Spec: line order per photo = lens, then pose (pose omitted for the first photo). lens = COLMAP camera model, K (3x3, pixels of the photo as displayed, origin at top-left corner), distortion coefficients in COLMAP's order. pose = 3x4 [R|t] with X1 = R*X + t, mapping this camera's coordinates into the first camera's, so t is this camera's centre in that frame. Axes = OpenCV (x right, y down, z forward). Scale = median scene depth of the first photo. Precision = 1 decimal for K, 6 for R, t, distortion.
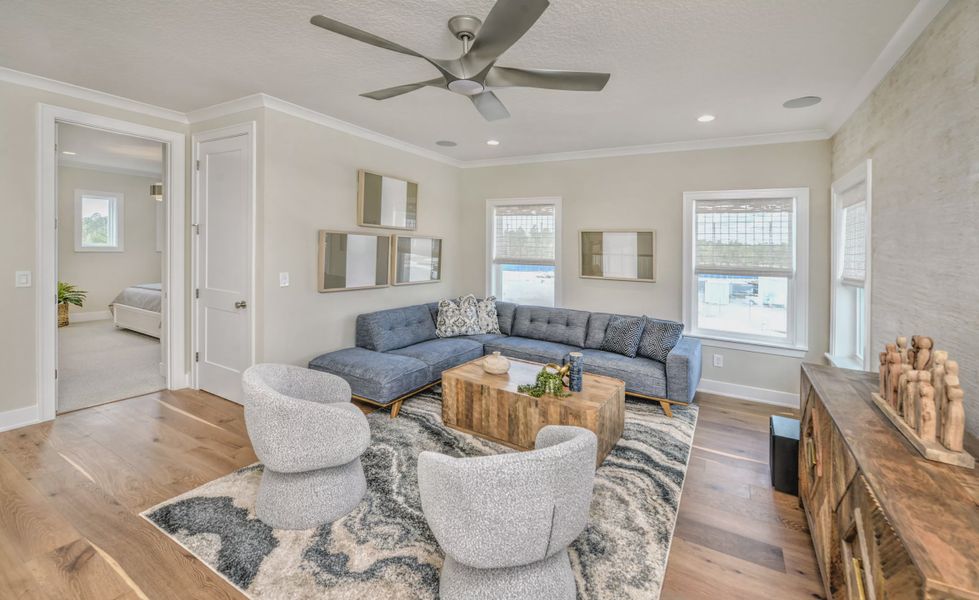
lens RADIAL K [[418.0, 0, 483.3], [0, 418.0, 301.4], [0, 0, 1]] dist [0.040138, -0.000048]
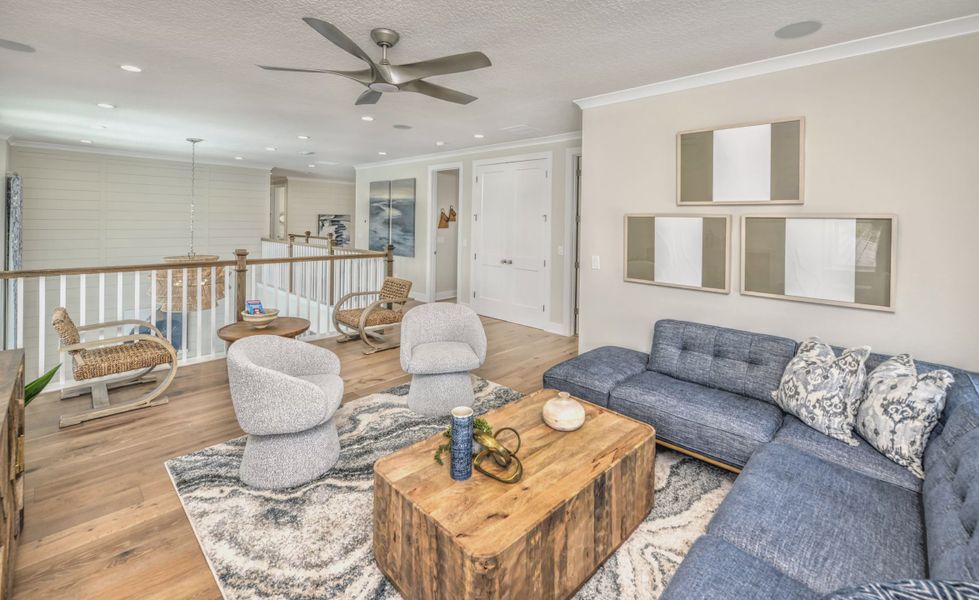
lens RADIAL K [[430.6, 0, 489.0], [0, 430.6, 294.4], [0, 0, 1]] dist [-0.001979, 0.000032]
pose [[-0.219959, 0.131853, -0.966557, 0.545398], [-0.156945, 0.973133, 0.168466, -0.095299], [0.962801, 0.188752, -0.193356, 0.808574]]
